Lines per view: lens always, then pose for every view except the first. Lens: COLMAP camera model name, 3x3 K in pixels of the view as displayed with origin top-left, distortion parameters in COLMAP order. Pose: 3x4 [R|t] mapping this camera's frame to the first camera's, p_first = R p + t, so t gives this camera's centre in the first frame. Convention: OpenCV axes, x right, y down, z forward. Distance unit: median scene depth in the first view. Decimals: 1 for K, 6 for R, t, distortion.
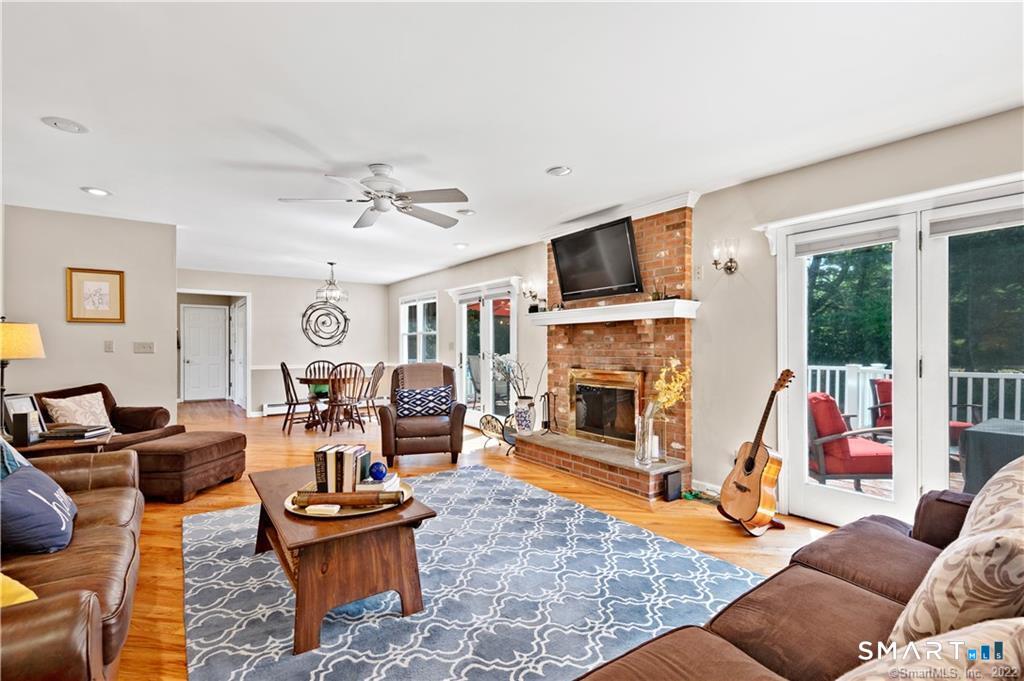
lens RADIAL K [[473.9, 0, 514.4], [0, 473.9, 343.9], [0, 0, 1]] dist [0.002729, -0.000172]
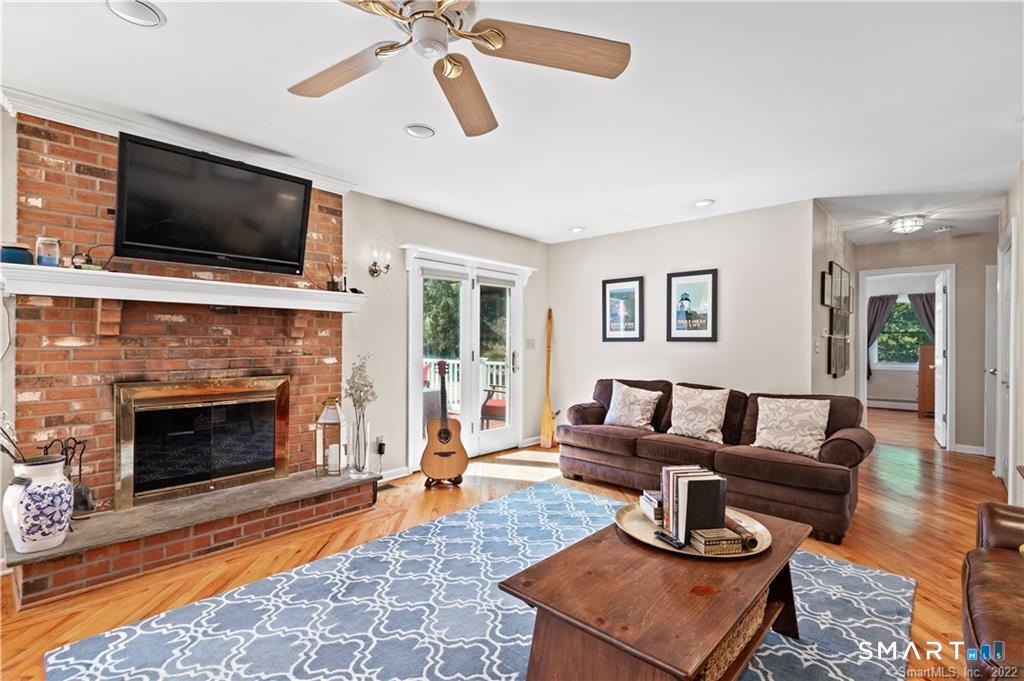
lens RADIAL K [[473.9, 0, 514.4], [0, 473.9, 343.9], [0, 0, 1]] dist [0.002729, -0.000172]
pose [[-0.214600, -0.003407, 0.976696, -0.621063], [-0.011308, 0.999936, 0.001003, 0.001998], [-0.976637, -0.010829, -0.214624, 0.846381]]
